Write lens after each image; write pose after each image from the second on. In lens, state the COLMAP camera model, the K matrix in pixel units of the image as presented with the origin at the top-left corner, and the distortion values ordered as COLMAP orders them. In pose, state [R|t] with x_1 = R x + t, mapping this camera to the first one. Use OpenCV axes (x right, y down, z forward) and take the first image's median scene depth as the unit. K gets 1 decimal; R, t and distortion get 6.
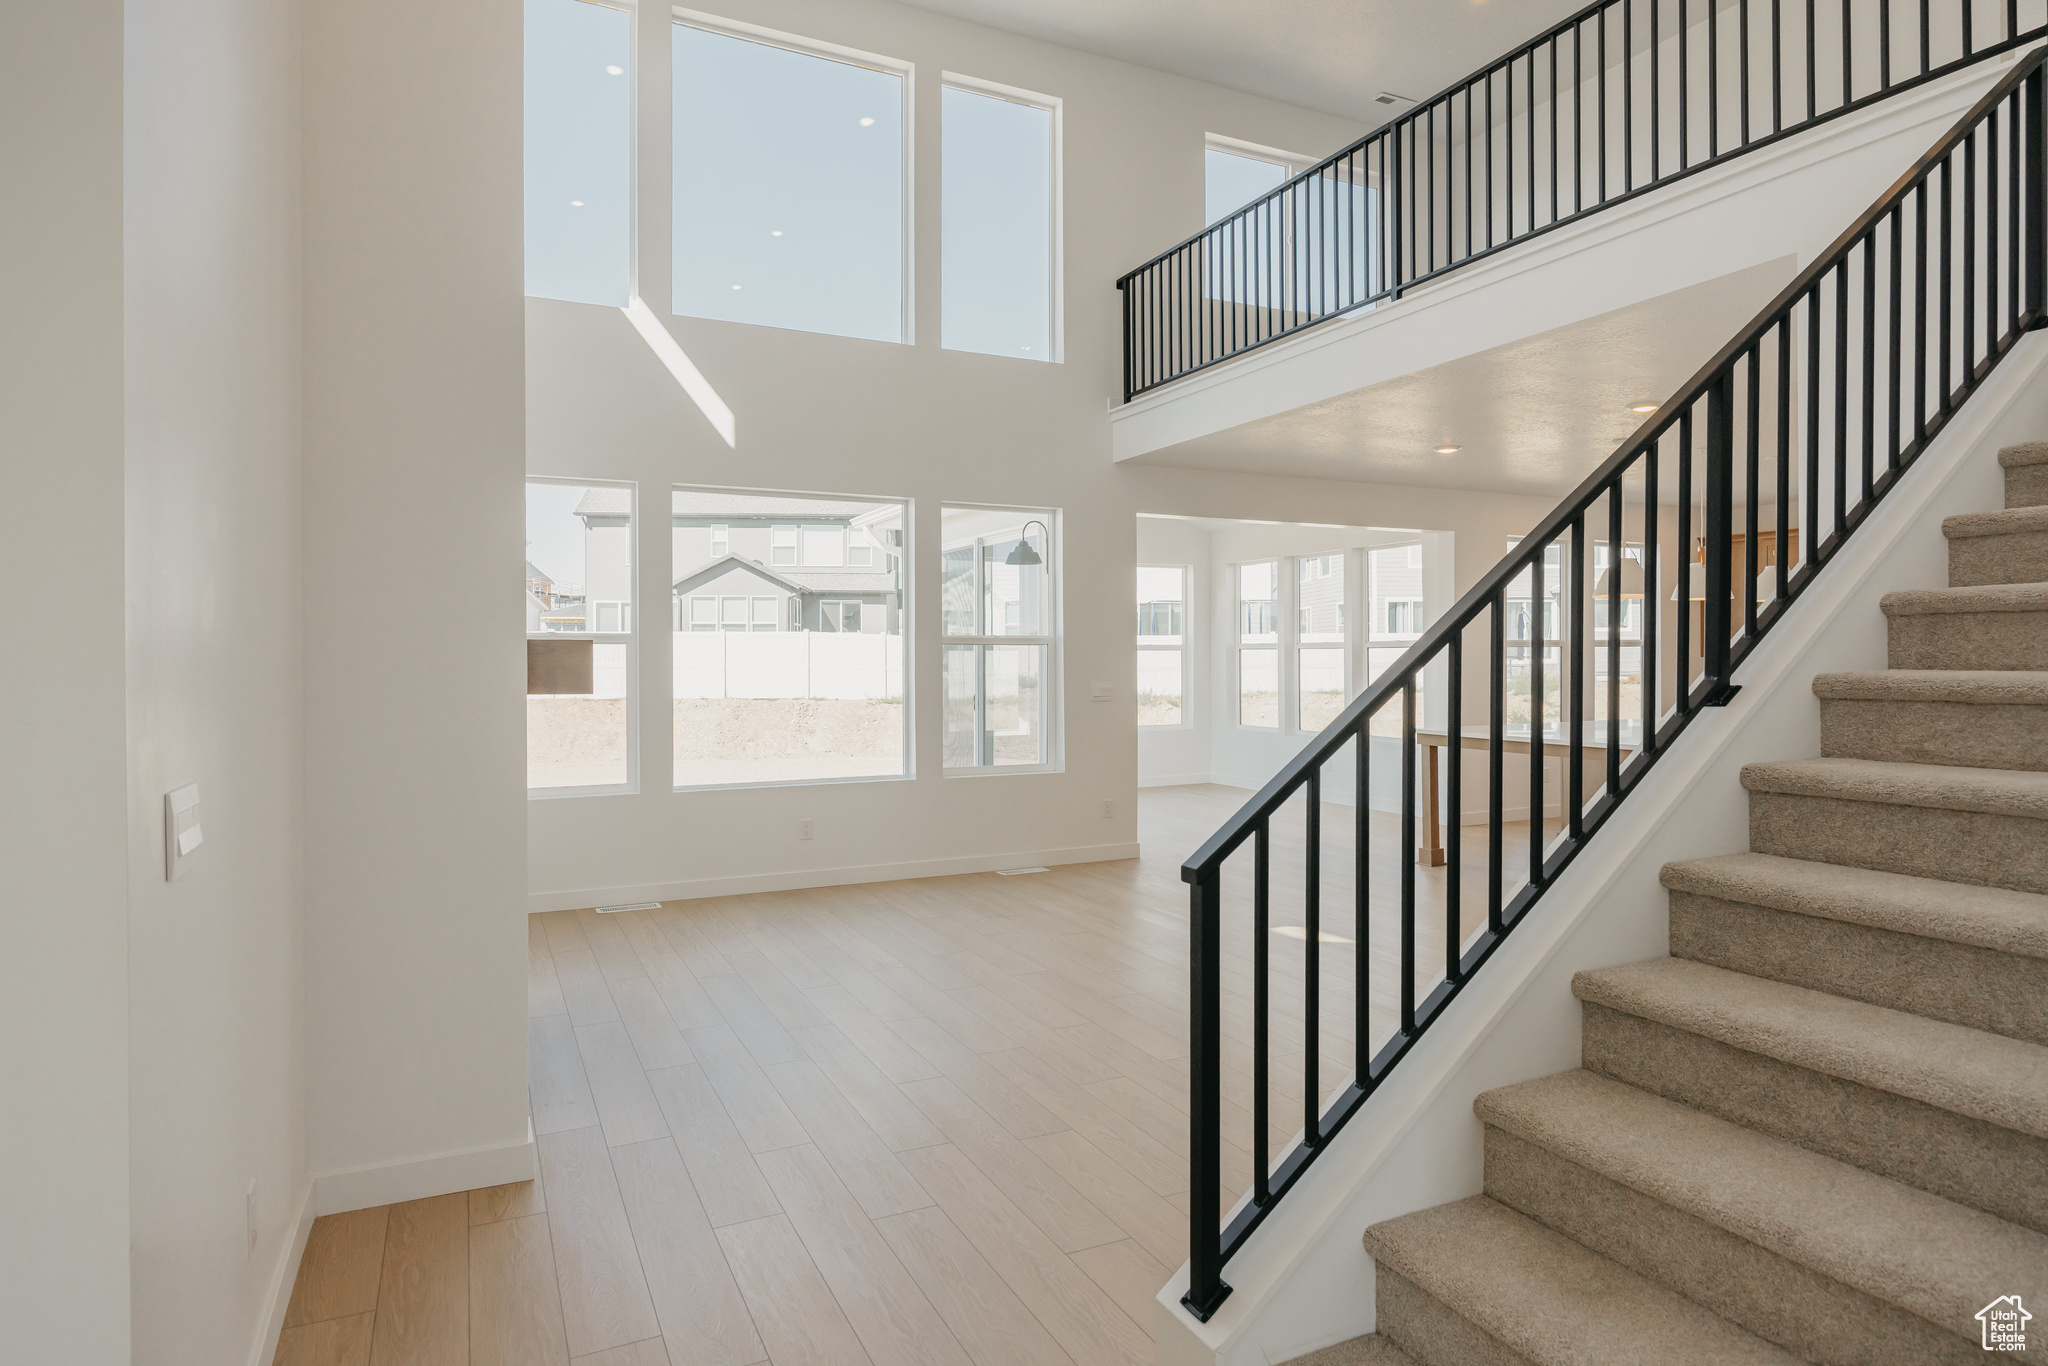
lens RADIAL K [[1141.2, 0, 1033.4], [0, 1141.2, 679.2], [0, 0, 1]] dist [0.003687, -0.000635]
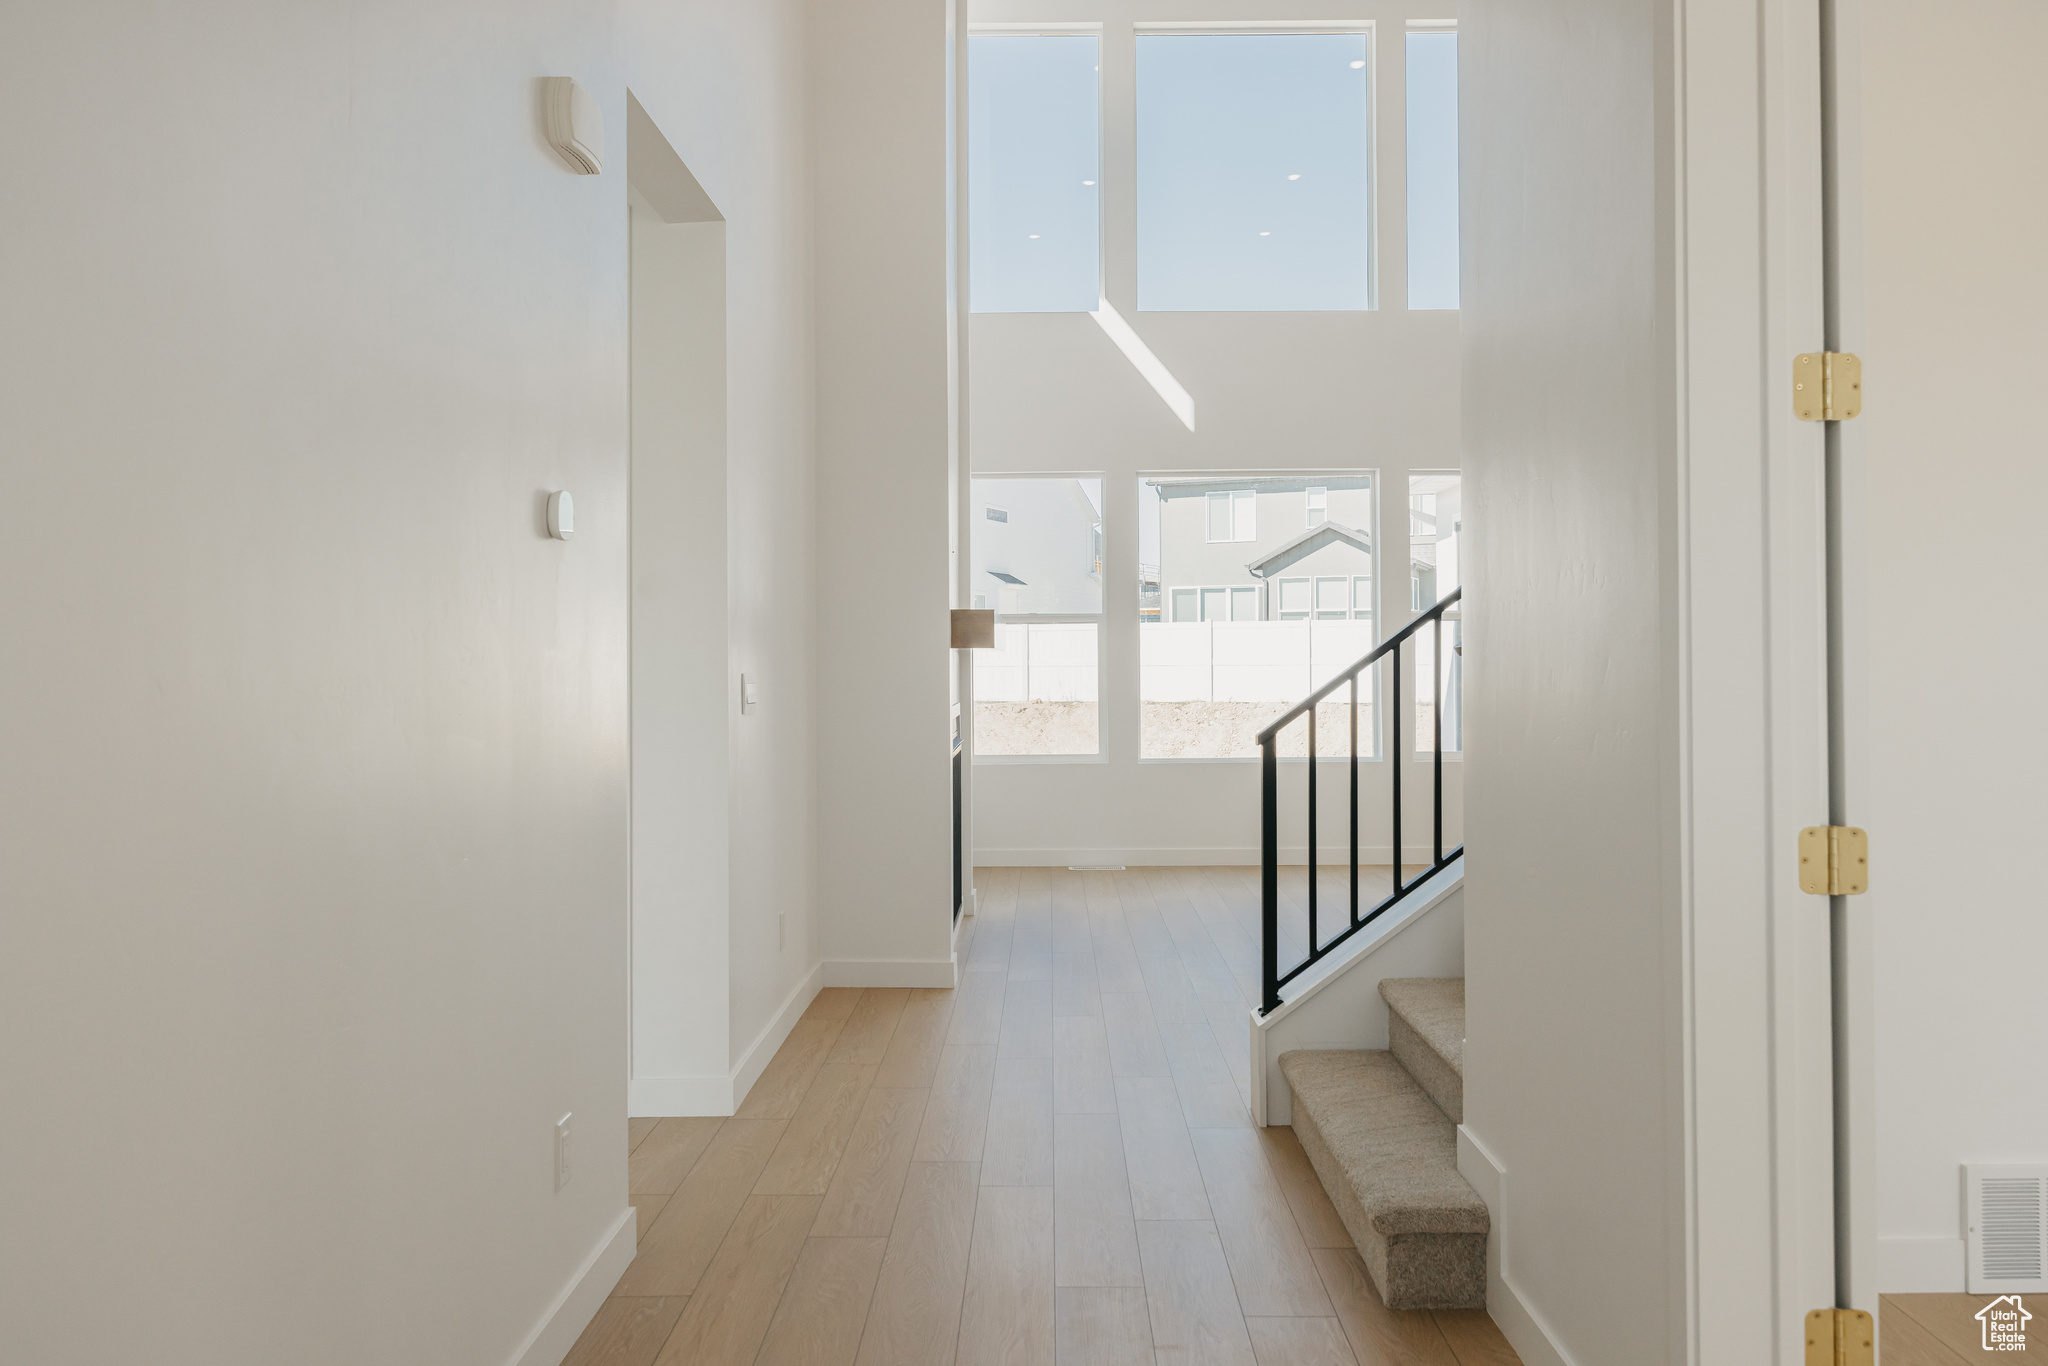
lens RADIAL K [[1581.4, 0, 1021.6], [0, 1581.4, 683.2], [0, 0, 1]] dist [-0.001887, 0.000494]
pose [[0.885031, 0.001021, -0.465531, 0.274143], [-0.003328, 0.999986, -0.004134, 0.032538], [0.465521, 0.005208, 0.885022, -0.348668]]
